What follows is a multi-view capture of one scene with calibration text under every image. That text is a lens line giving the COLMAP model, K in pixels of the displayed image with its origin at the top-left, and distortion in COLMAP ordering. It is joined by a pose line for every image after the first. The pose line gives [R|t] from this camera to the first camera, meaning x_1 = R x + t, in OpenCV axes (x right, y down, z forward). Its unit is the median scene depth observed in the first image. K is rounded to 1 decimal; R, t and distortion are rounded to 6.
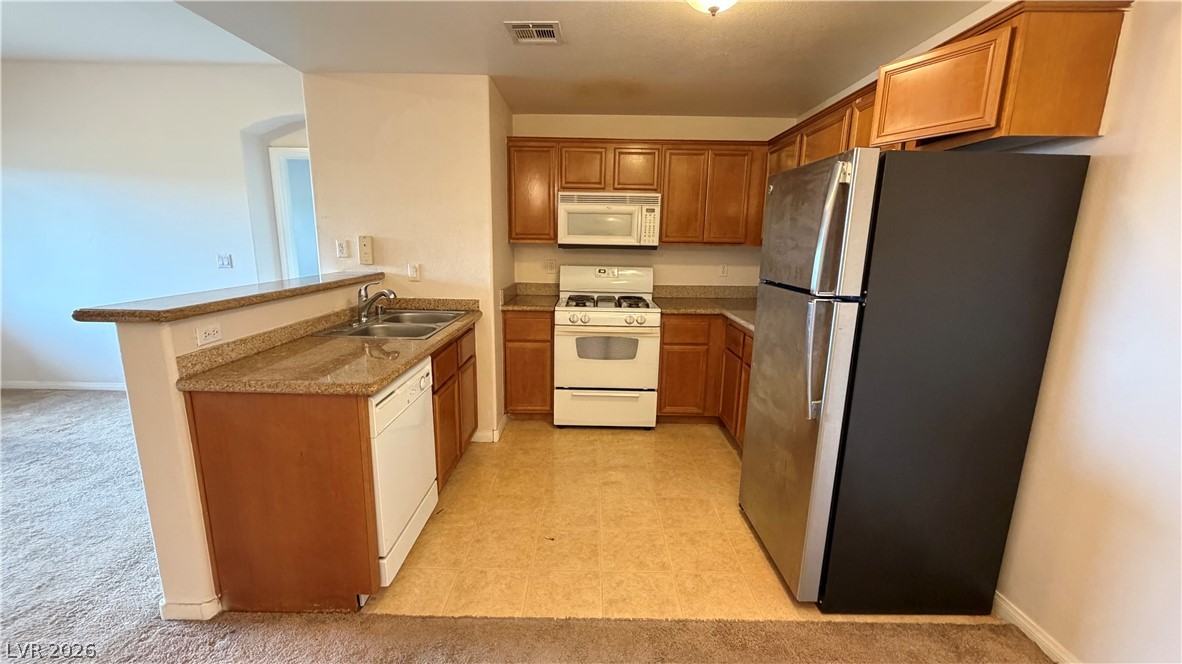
lens RADIAL K [[470.6, 0, 586.0], [0, 470.6, 331.1], [0, 0, 1]] dist [-0.000531, 0.000042]
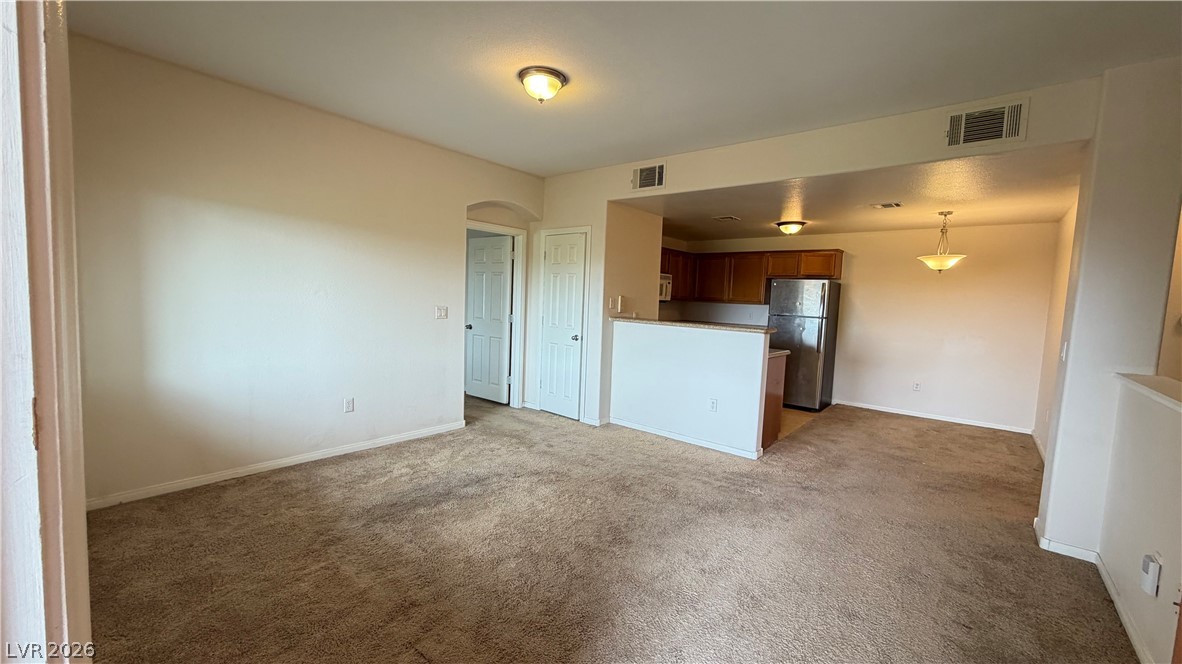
lens RADIAL K [[470.6, 0, 590.1], [0, 470.6, 329.2], [0, 0, 1]] dist [-0.000531, 0.000042]
pose [[0.634879, -0.043061, 0.771410, -1.600549], [0.122893, 0.991362, -0.045803, -0.016032], [-0.762775, 0.123880, 0.634687, 0.026847]]
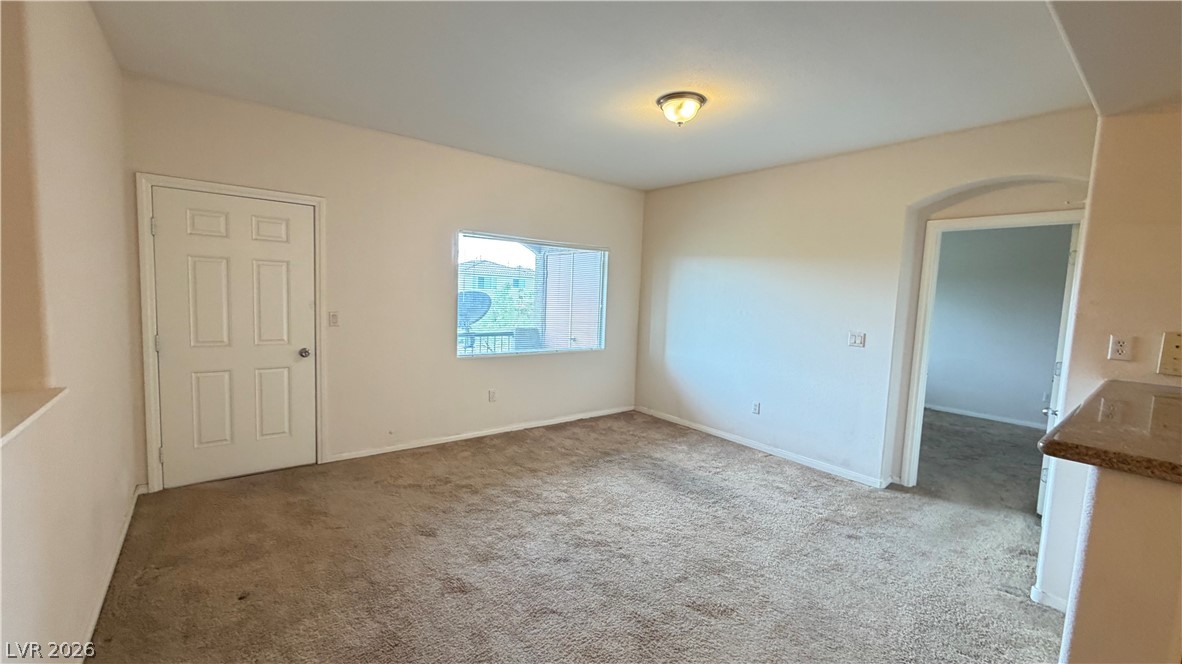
lens RADIAL K [[470.6, 0, 589.8], [0, 470.6, 334.6], [0, 0, 1]] dist [-0.000531, 0.000042]
pose [[0.631866, 0.085882, -0.770305, -0.421861], [-0.187480, 0.981265, -0.044384, -0.014411], [0.752061, 0.172462, 0.636130, -0.032845]]
